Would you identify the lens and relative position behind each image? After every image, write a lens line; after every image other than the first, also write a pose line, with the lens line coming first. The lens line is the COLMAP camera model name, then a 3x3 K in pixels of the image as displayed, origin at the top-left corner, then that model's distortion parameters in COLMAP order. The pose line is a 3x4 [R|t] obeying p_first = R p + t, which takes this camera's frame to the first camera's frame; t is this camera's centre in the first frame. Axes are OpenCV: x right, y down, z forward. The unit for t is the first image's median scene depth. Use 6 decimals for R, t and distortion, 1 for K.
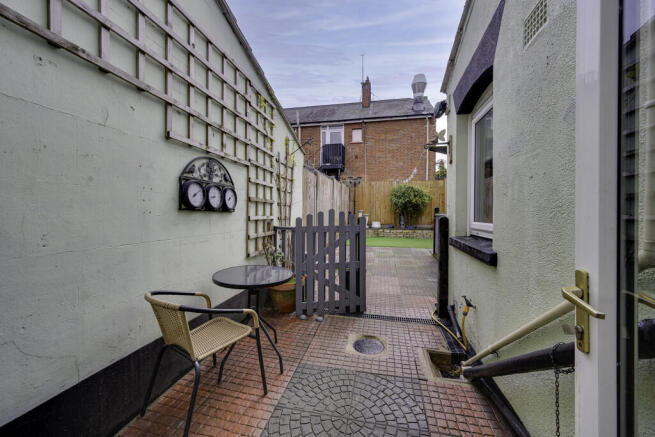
lens RADIAL K [[257.3, 0, 325.6], [0, 257.3, 217.0], [0, 0, 1]] dist [0.000971, 0.000030]
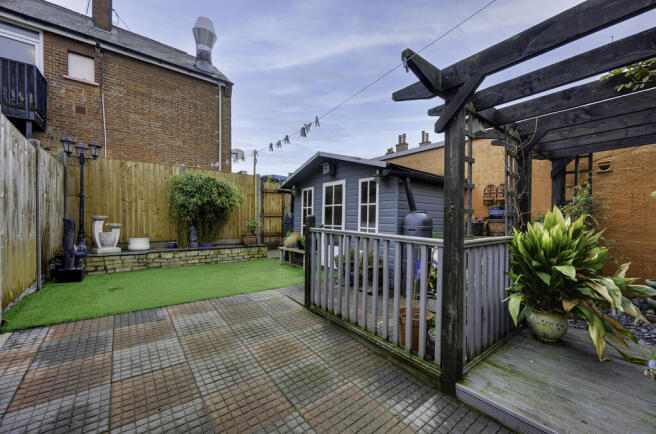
lens RADIAL K [[257.8, 0, 330.0], [0, 257.8, 222.9], [0, 0, 1]] dist [0.002666, 0.000231]
pose [[0.616020, -0.010524, 0.787660, 0.024342], [0.003077, 0.999935, 0.010953, -0.018075], [-0.787724, -0.004324, 0.616013, 0.385824]]
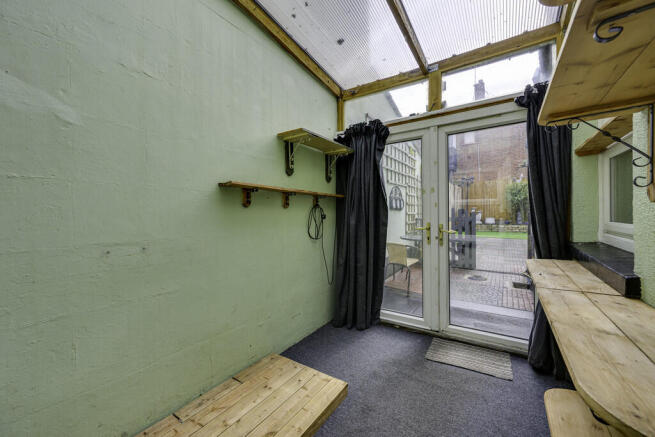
lens RADIAL K [[257.3, 0, 325.6], [0, 257.3, 217.0], [0, 0, 1]] dist [0.000971, 0.000030]
pose [[0.924912, -0.005770, -0.380138, -0.031750], [0.007621, 0.999965, 0.003363, 0.005672], [0.380105, -0.006008, 0.924924, -0.267150]]
